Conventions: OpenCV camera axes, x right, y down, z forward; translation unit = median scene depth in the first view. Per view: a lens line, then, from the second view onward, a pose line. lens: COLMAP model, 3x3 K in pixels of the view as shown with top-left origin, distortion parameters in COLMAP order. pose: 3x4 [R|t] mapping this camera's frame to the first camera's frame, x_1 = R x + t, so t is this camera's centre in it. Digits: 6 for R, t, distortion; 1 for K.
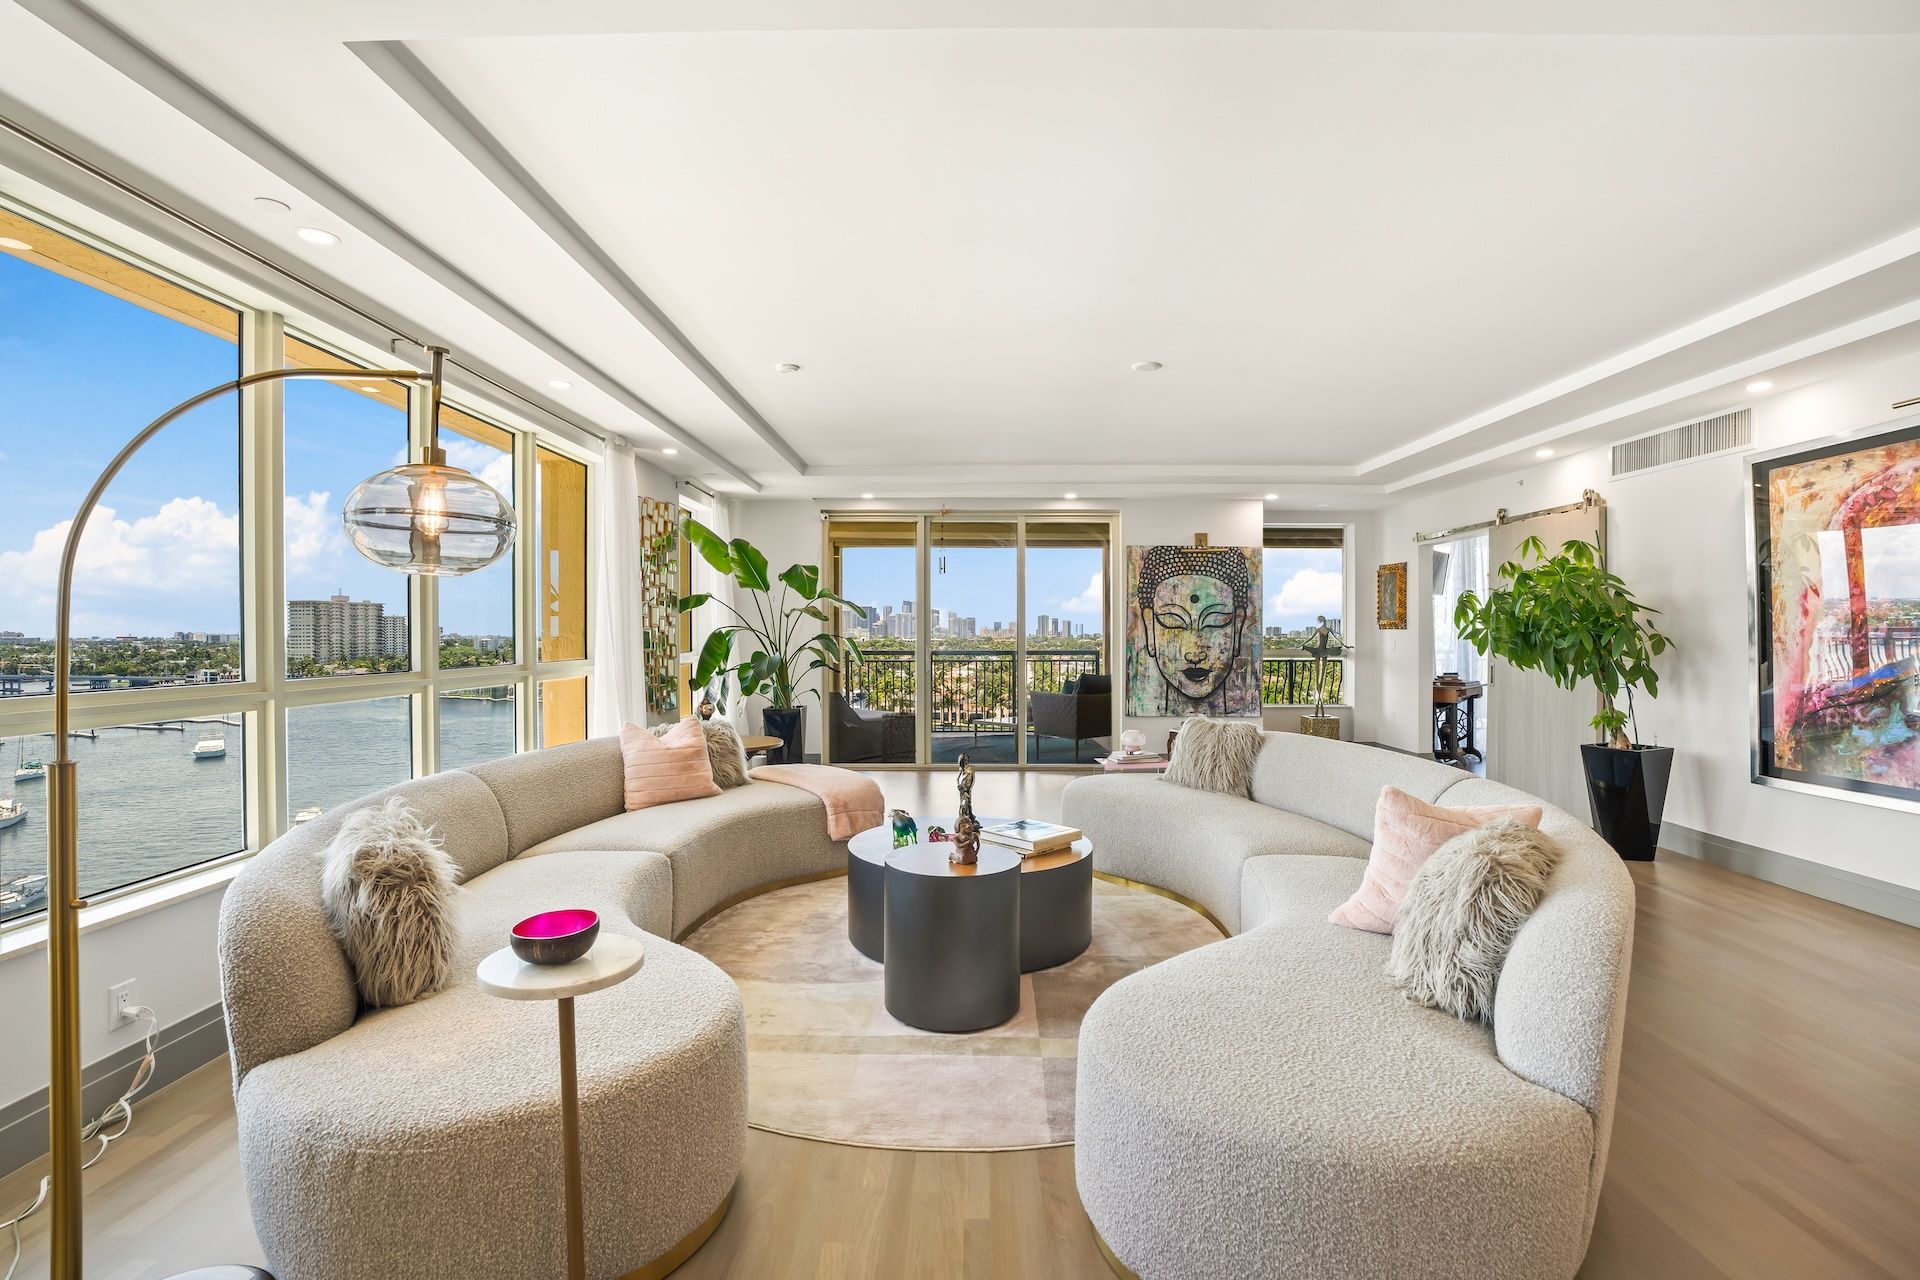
lens RADIAL K [[893.7, 0, 958.3], [0, 893.7, 646.8], [0, 0, 1]] dist [-0.067286, 0.026490]
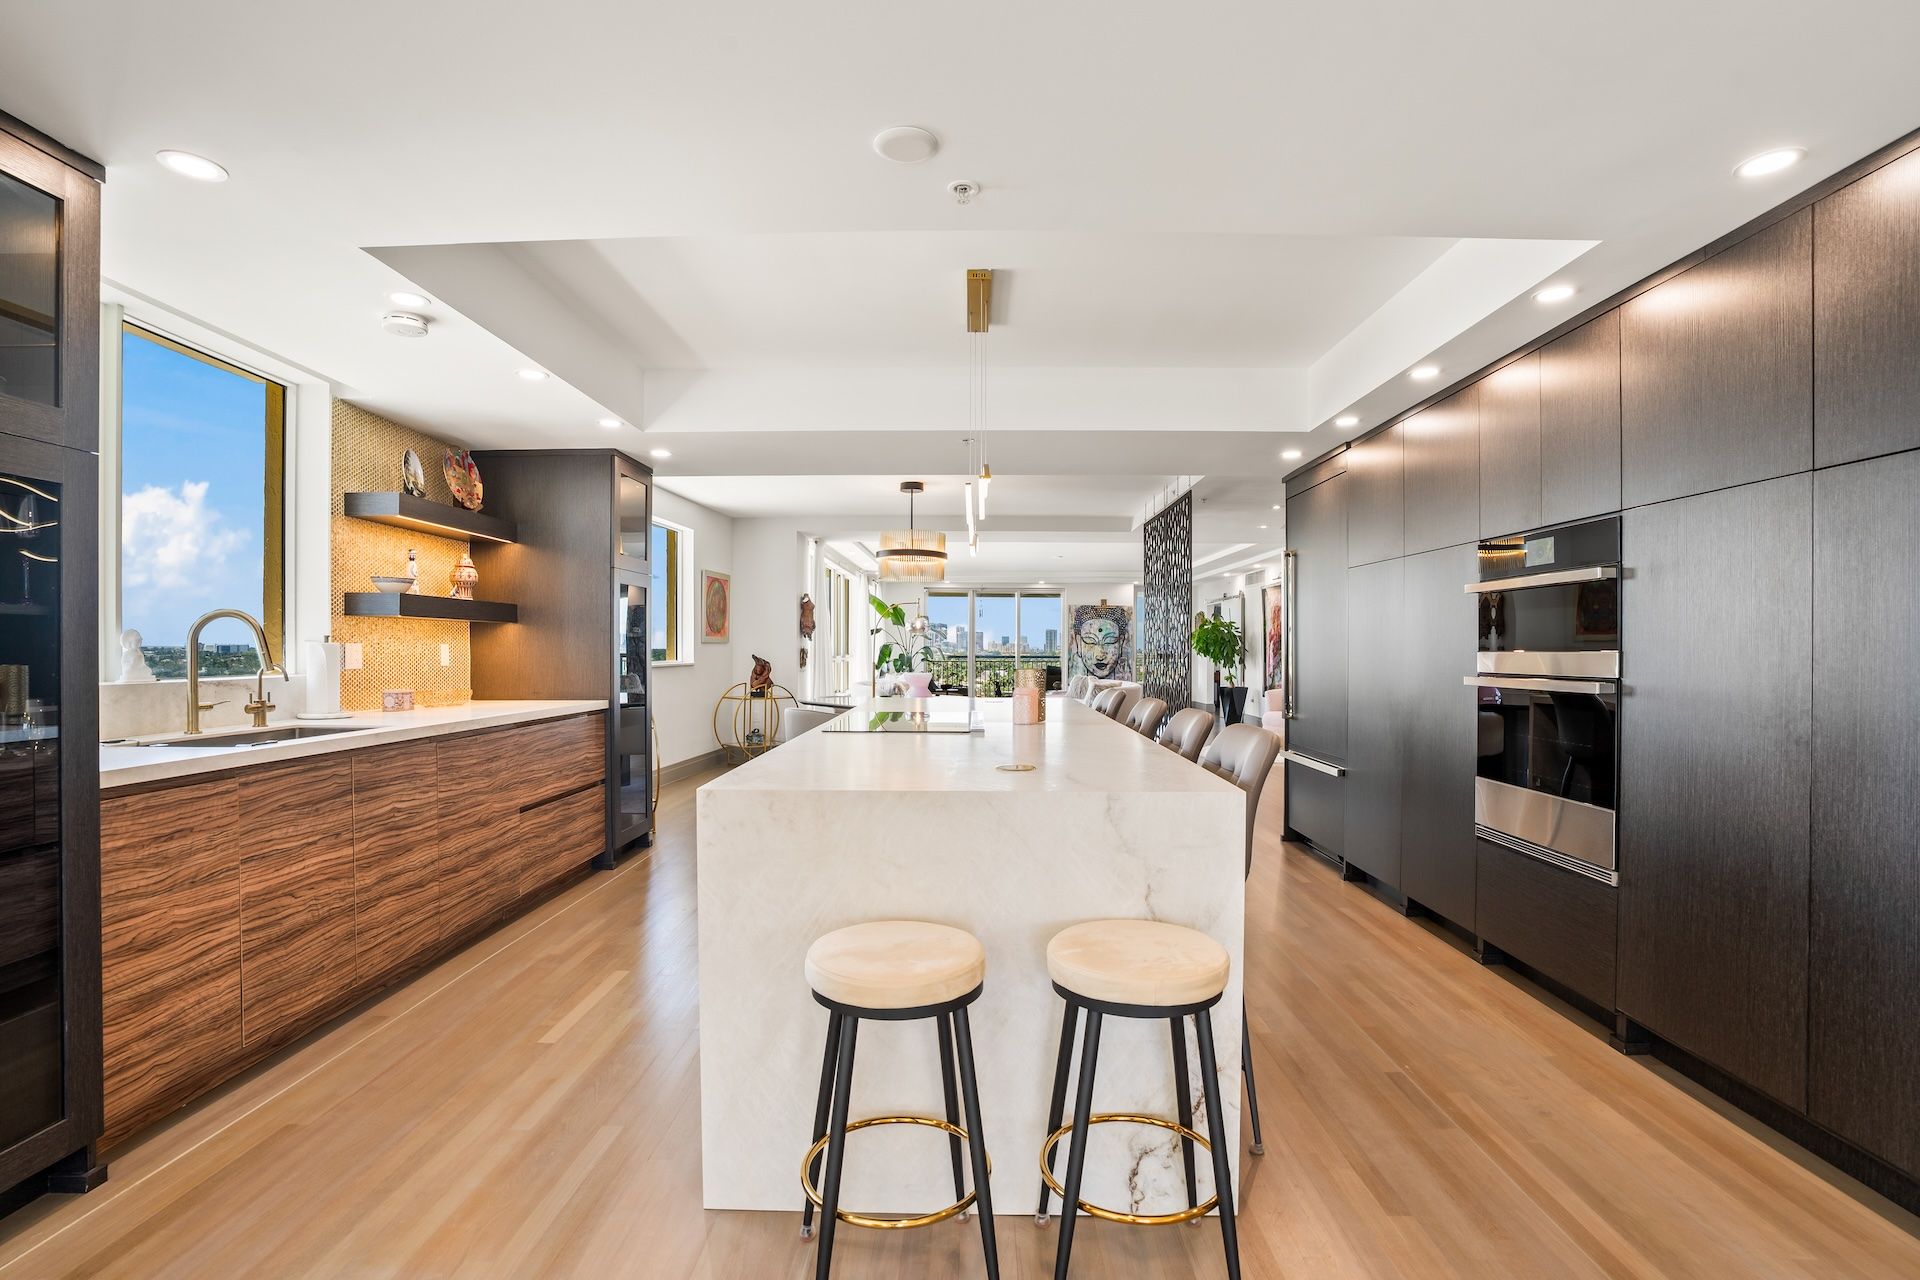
lens RADIAL K [[893.7, 0, 958.3], [0, 893.7, 646.8], [0, 0, 1]] dist [-0.067286, 0.026490]
pose [[0.999945, 0.005324, -0.009071, -0.058431], [-0.005476, 0.999845, -0.016730, 0.025100], [0.008981, 0.016779, 0.999819, -1.231254]]
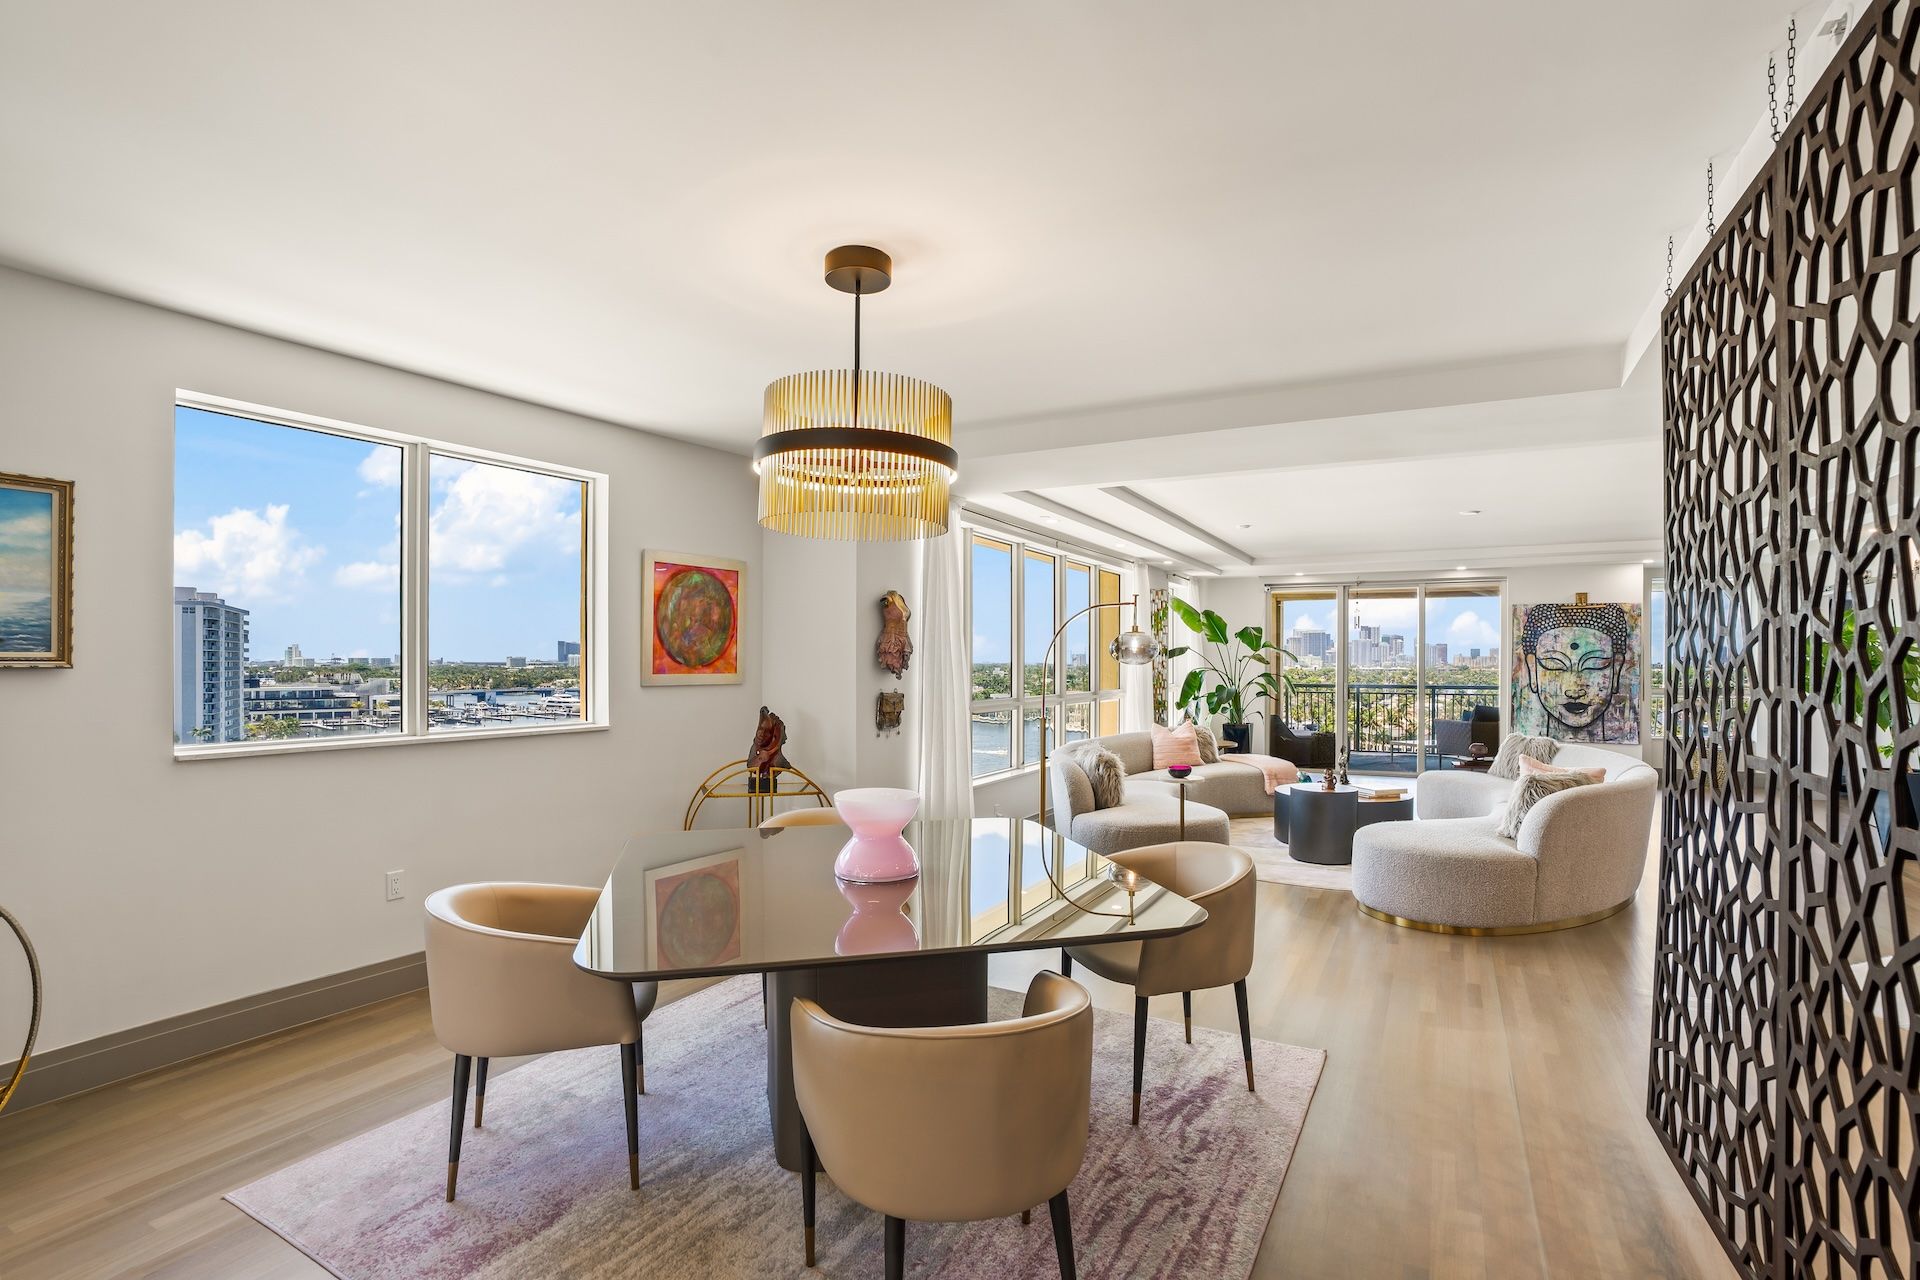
lens RADIAL K [[900.7, 0, 963.6], [0, 900.7, 661.9], [0, 0, 1]] dist [-0.070887, 0.030706]
pose [[0.886249, 0.003118, -0.463199, 0.085188], [-0.009472, 0.999890, -0.011392, -0.011611], [0.463113, 0.014484, 0.886181, -0.506696]]
